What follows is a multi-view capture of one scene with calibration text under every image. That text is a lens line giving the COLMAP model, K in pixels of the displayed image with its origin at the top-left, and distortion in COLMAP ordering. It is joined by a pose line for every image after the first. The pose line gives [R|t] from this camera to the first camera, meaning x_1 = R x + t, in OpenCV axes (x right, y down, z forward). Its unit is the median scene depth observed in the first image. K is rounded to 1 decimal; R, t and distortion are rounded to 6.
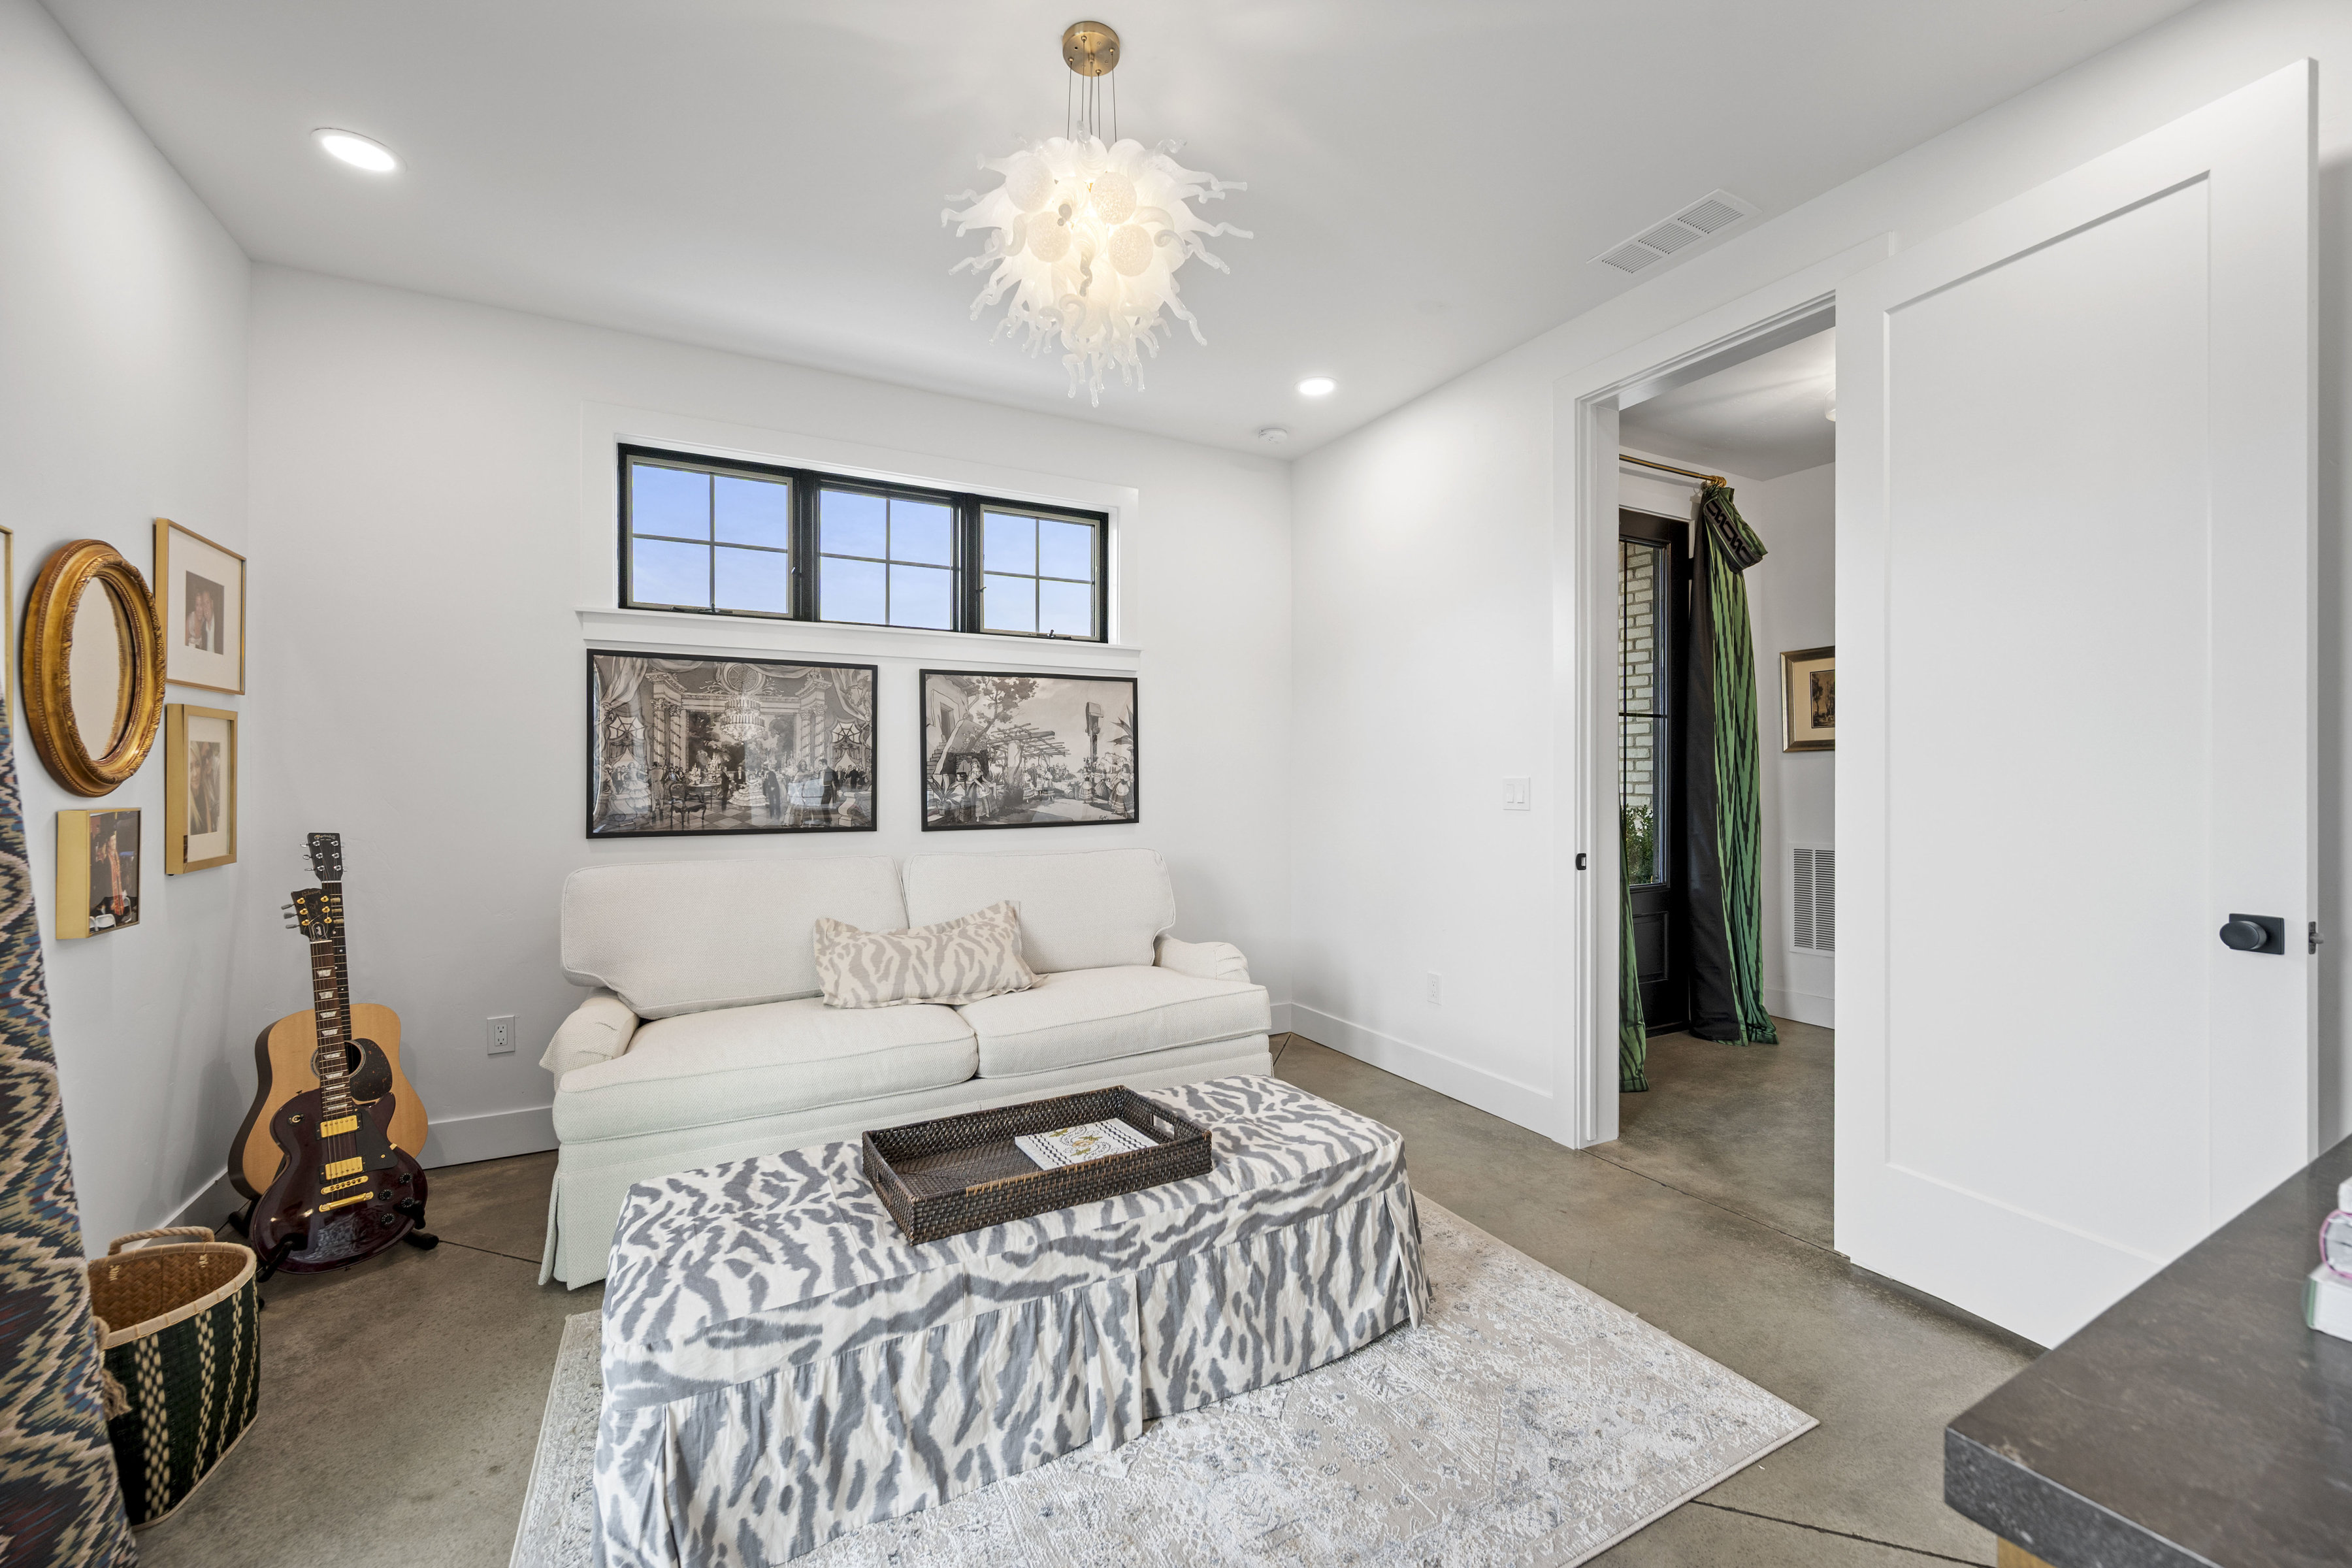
lens RADIAL K [[934.0, 0, 1176.8], [0, 934.0, 780.3], [0, 0, 1]] dist [0.000923, 0.000335]
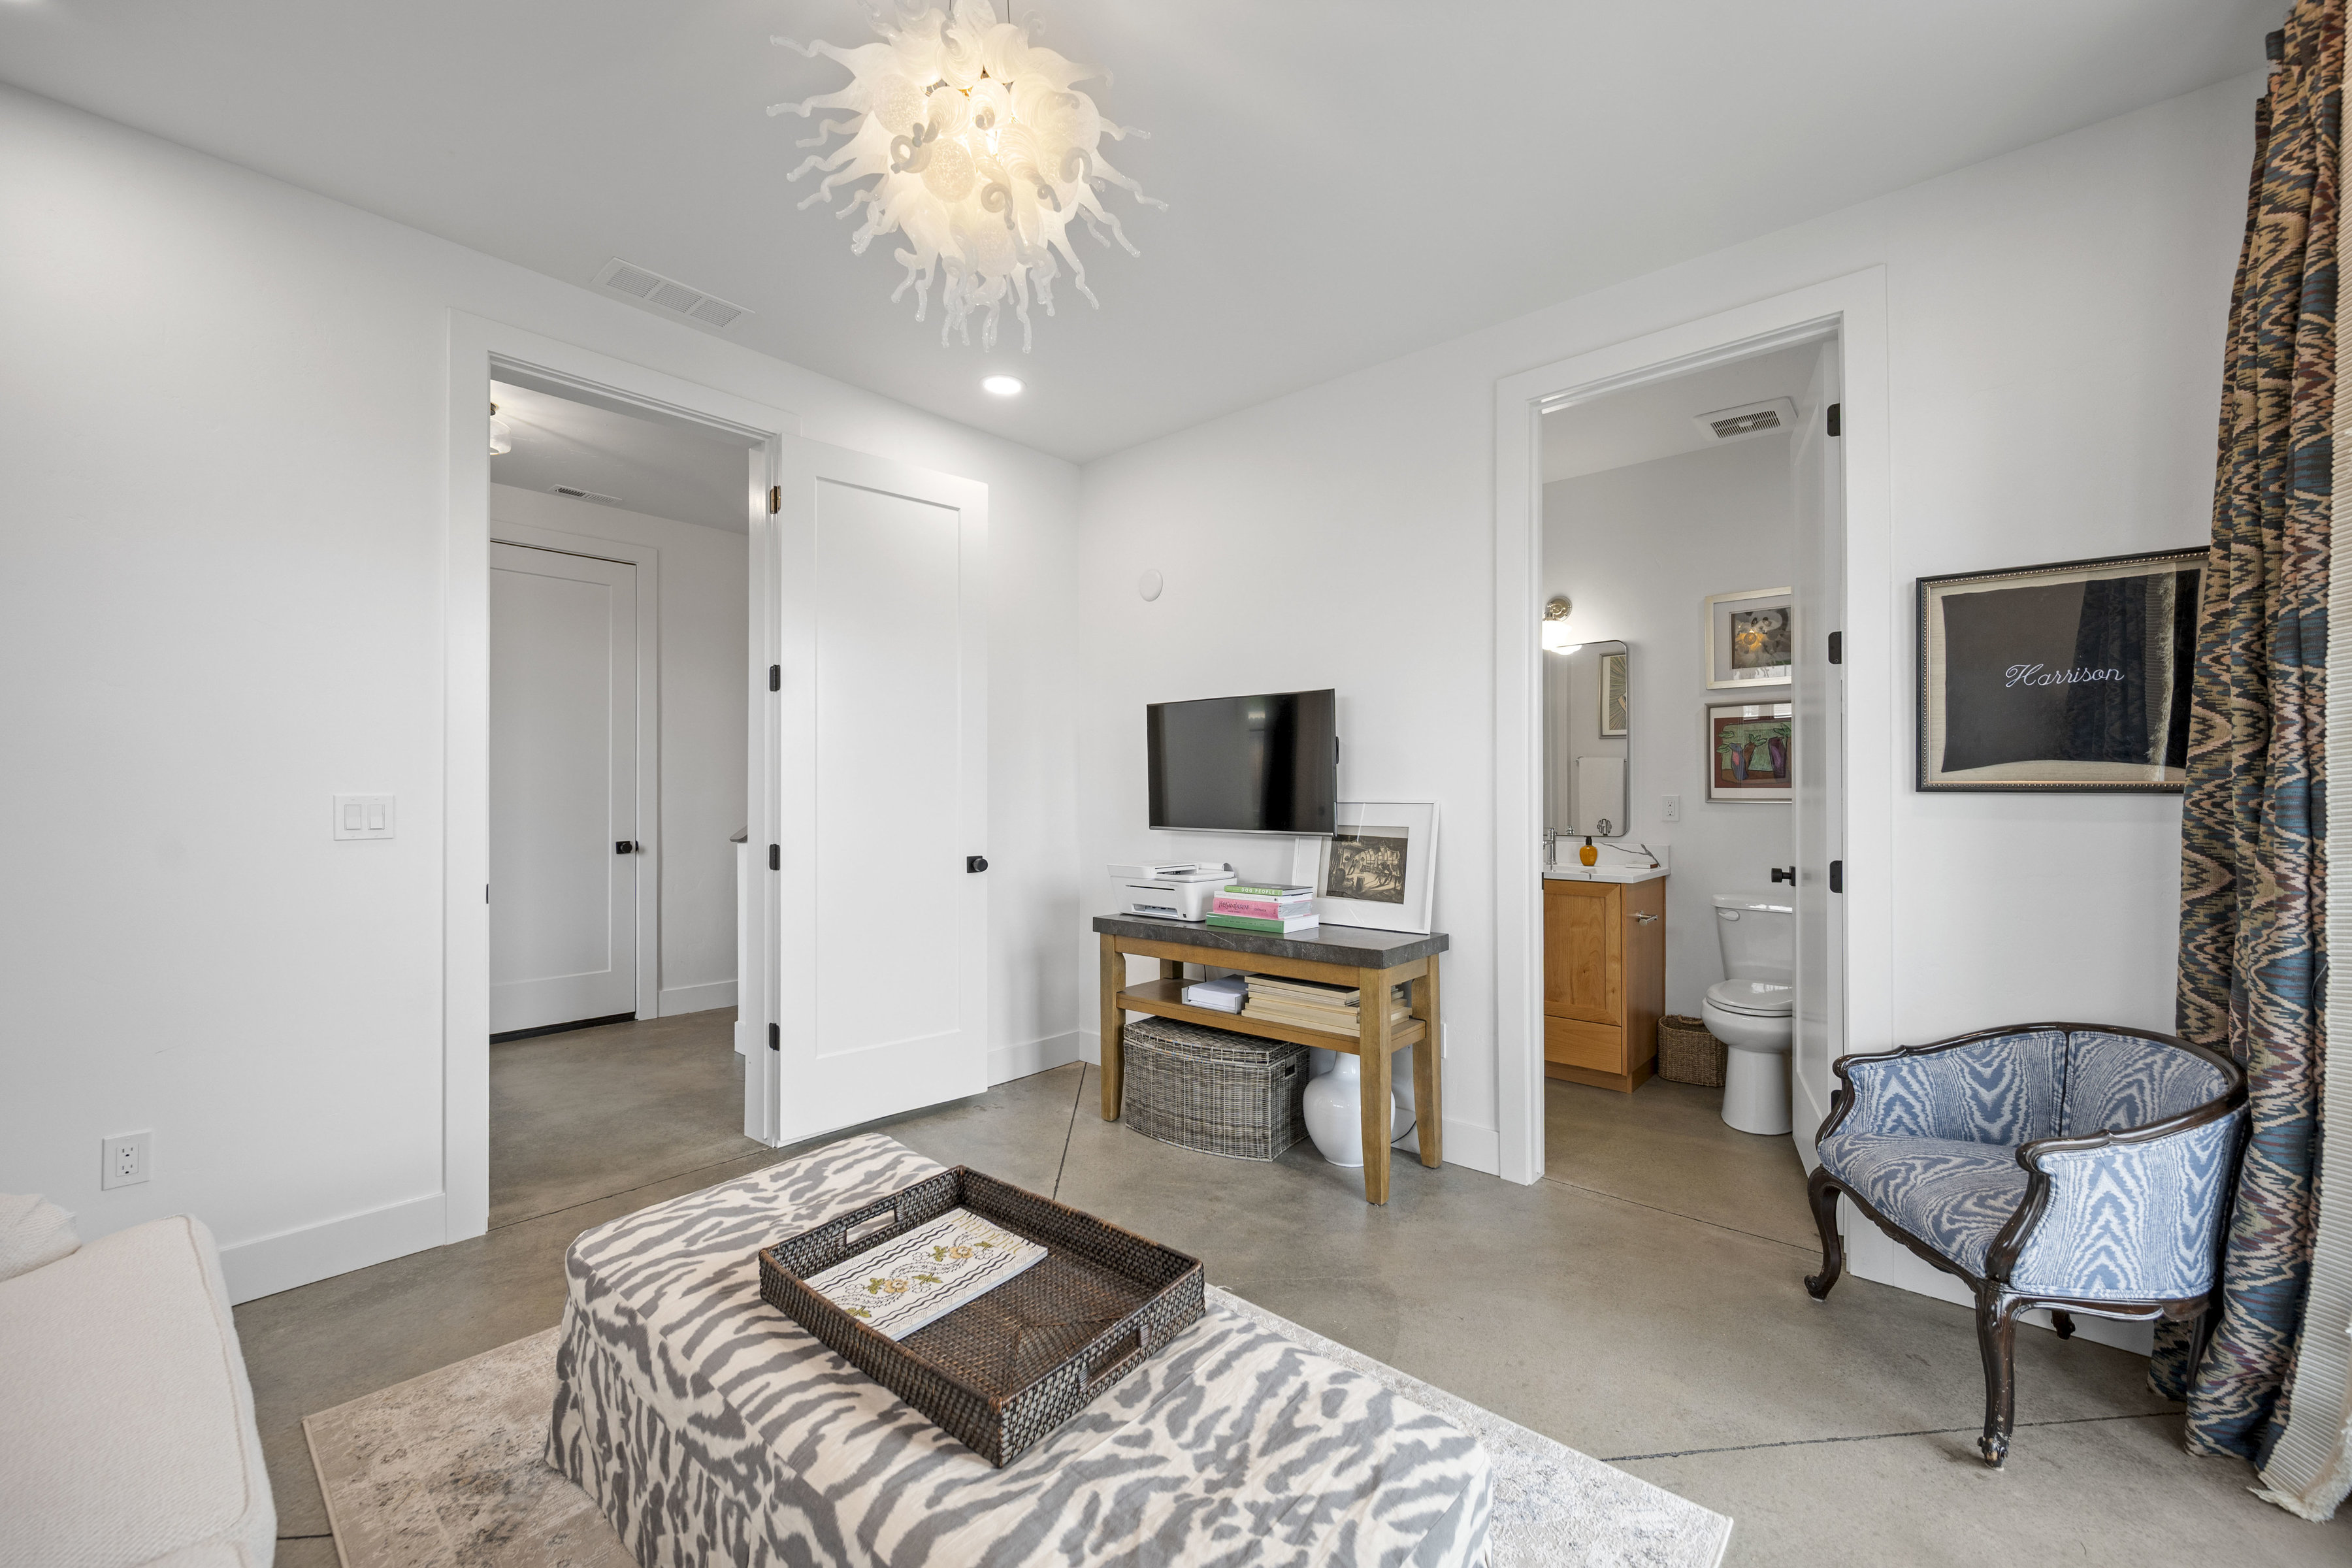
lens RADIAL K [[934.0, 0, 1178.3], [0, 934.0, 784.7], [0, 0, 1]] dist [0.000923, 0.000335]
pose [[-0.344959, 0.011769, 0.938544, -1.062958], [0.003910, 0.999931, -0.011101, -0.002807], [-0.938609, -0.000160, -0.344981, 1.258396]]
